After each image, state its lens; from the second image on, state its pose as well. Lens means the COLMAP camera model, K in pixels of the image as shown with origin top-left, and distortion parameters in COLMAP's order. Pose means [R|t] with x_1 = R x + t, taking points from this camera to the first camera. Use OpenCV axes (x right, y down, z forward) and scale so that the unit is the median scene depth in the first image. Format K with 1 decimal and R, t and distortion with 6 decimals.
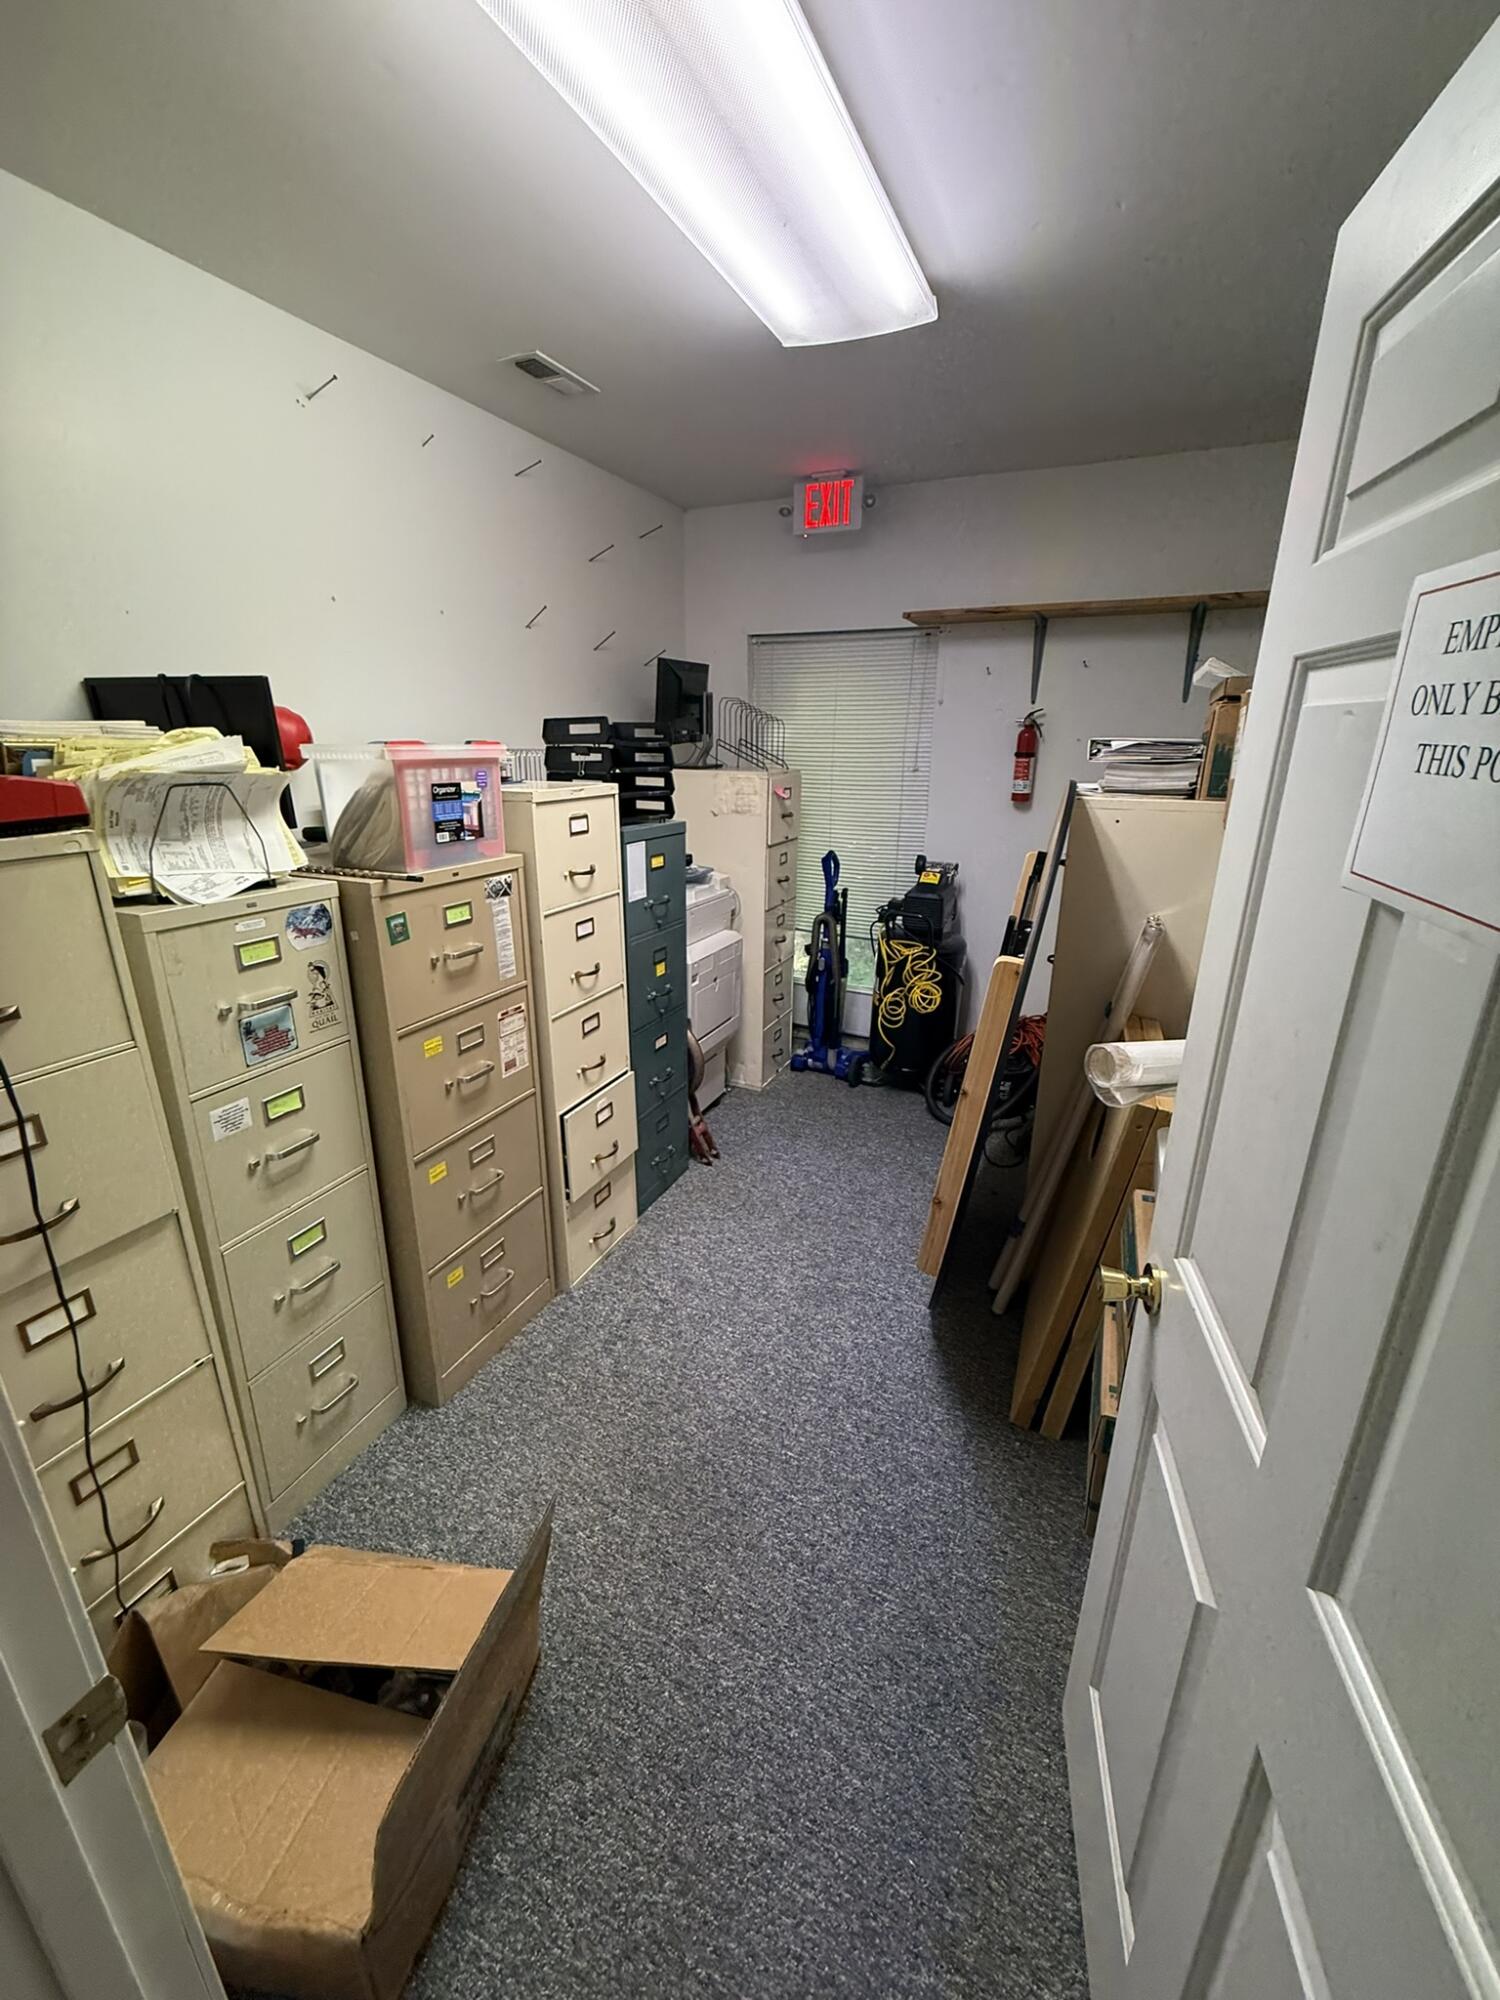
lens RADIAL K [[813.5, 0, 733.0], [0, 813.5, 987.3], [0, 0, 1]] dist [-0.001884, 0.001018]
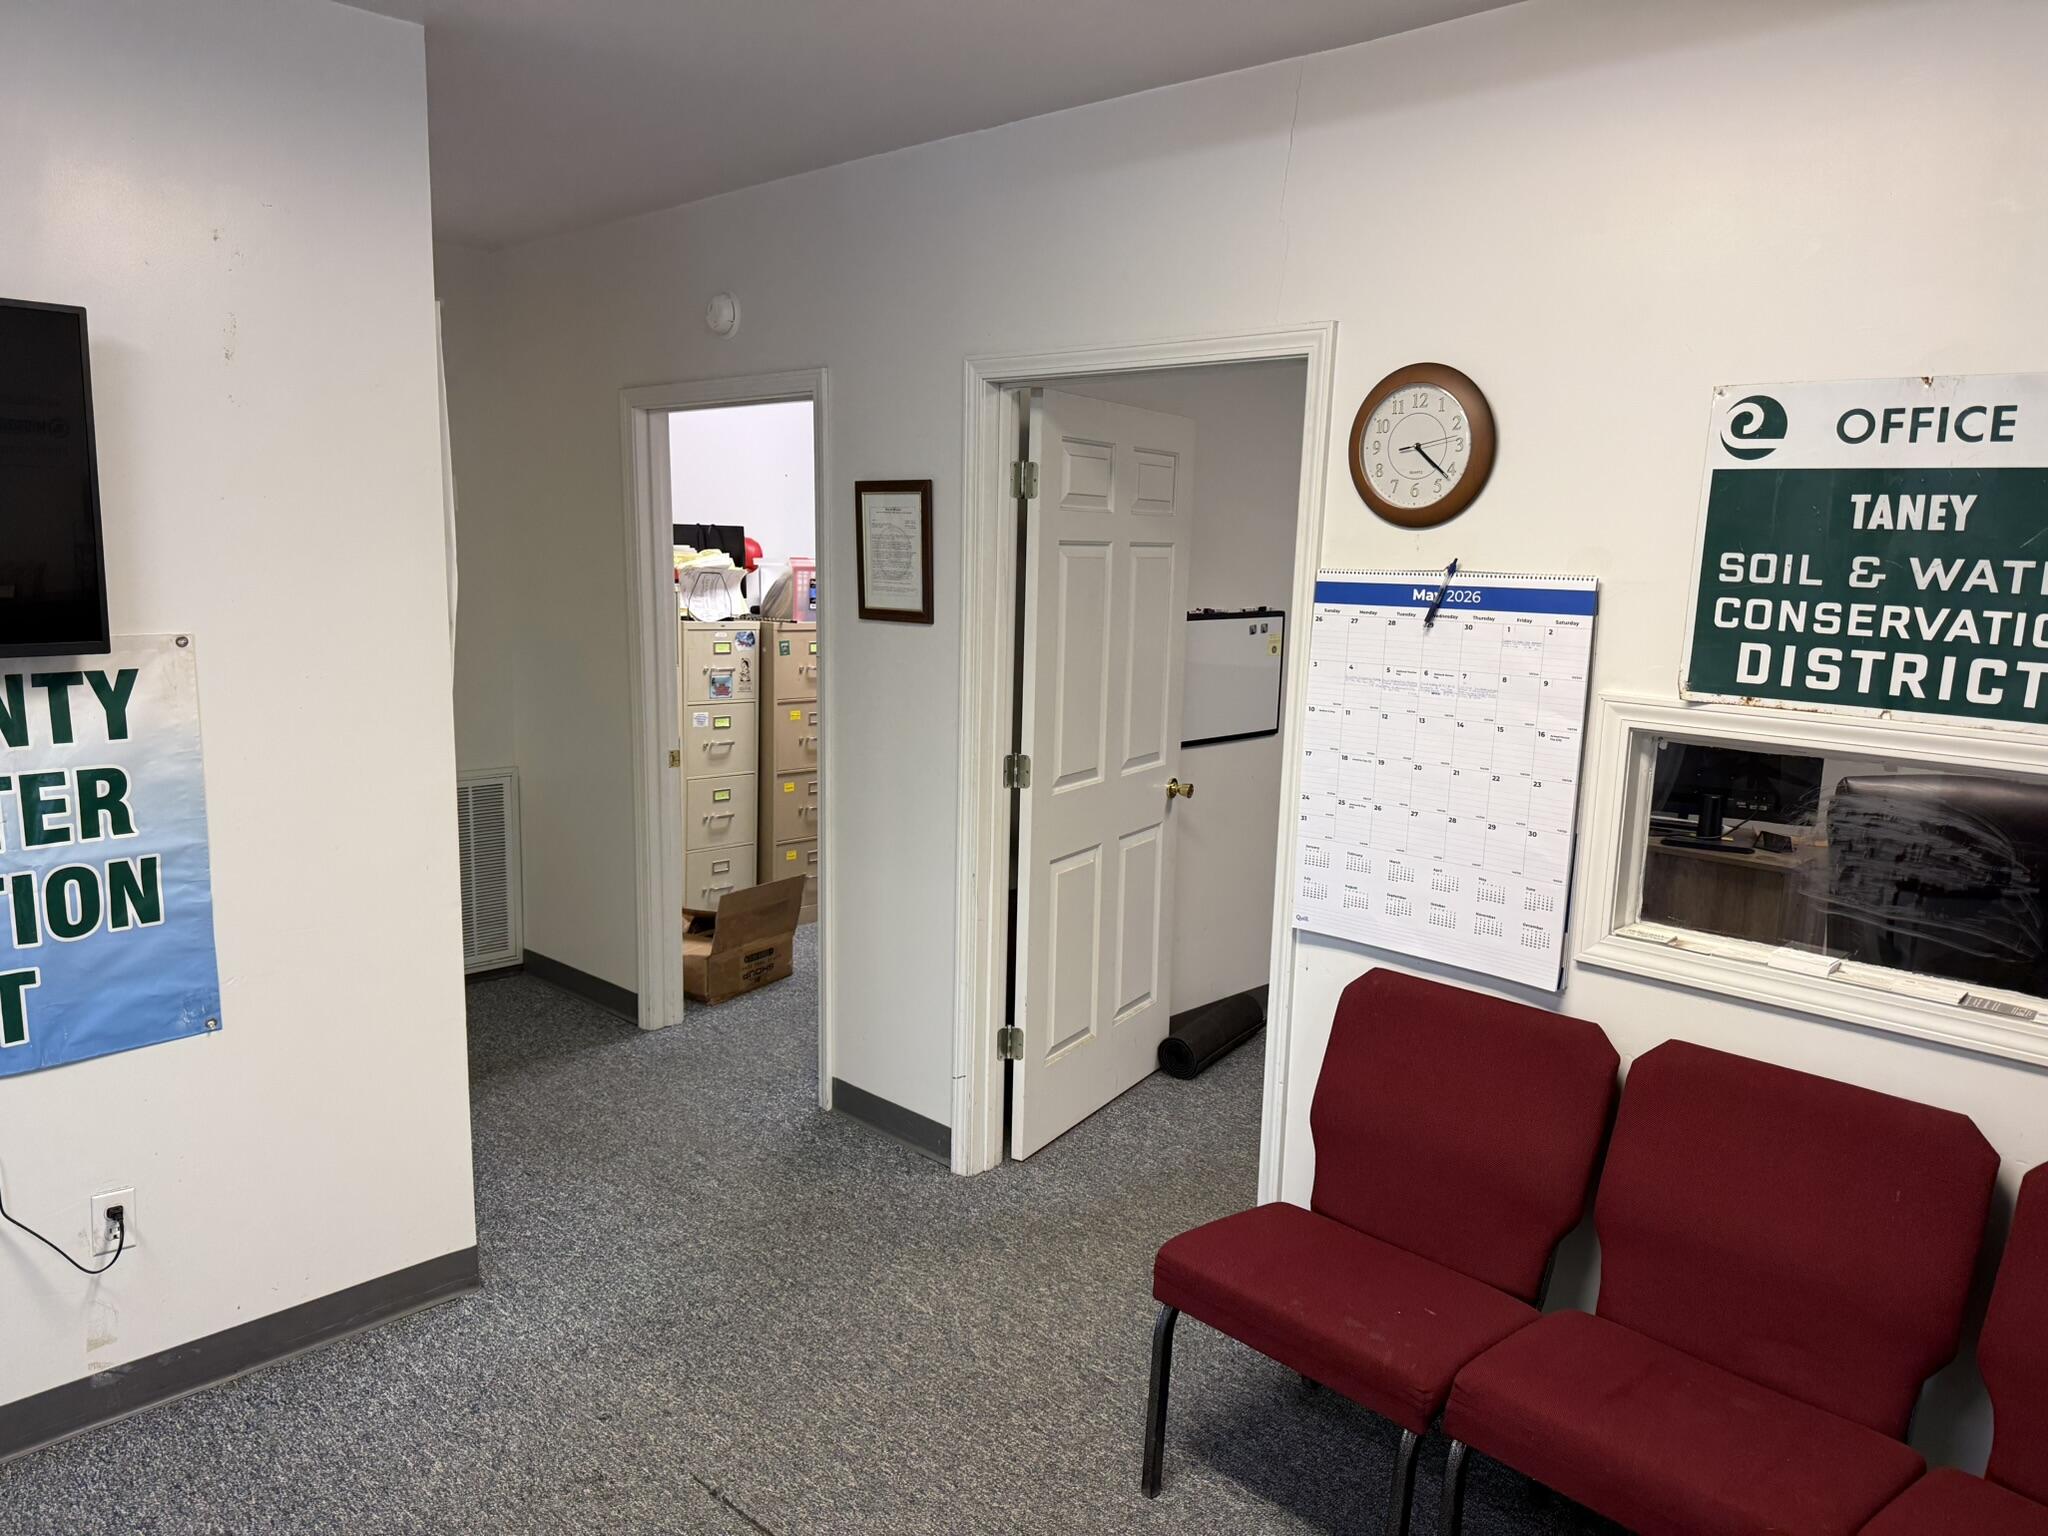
lens RADIAL K [[1424.2, 0, 1027.5], [0, 1424.2, 769.9], [0, 0, 1]] dist [0.007645, -0.000133]
pose [[0.953265, 0.072712, -0.293256, 1.258851], [-0.114529, 0.985136, -0.128027, 0.629242], [0.279587, 0.155630, 0.947423, -2.196966]]
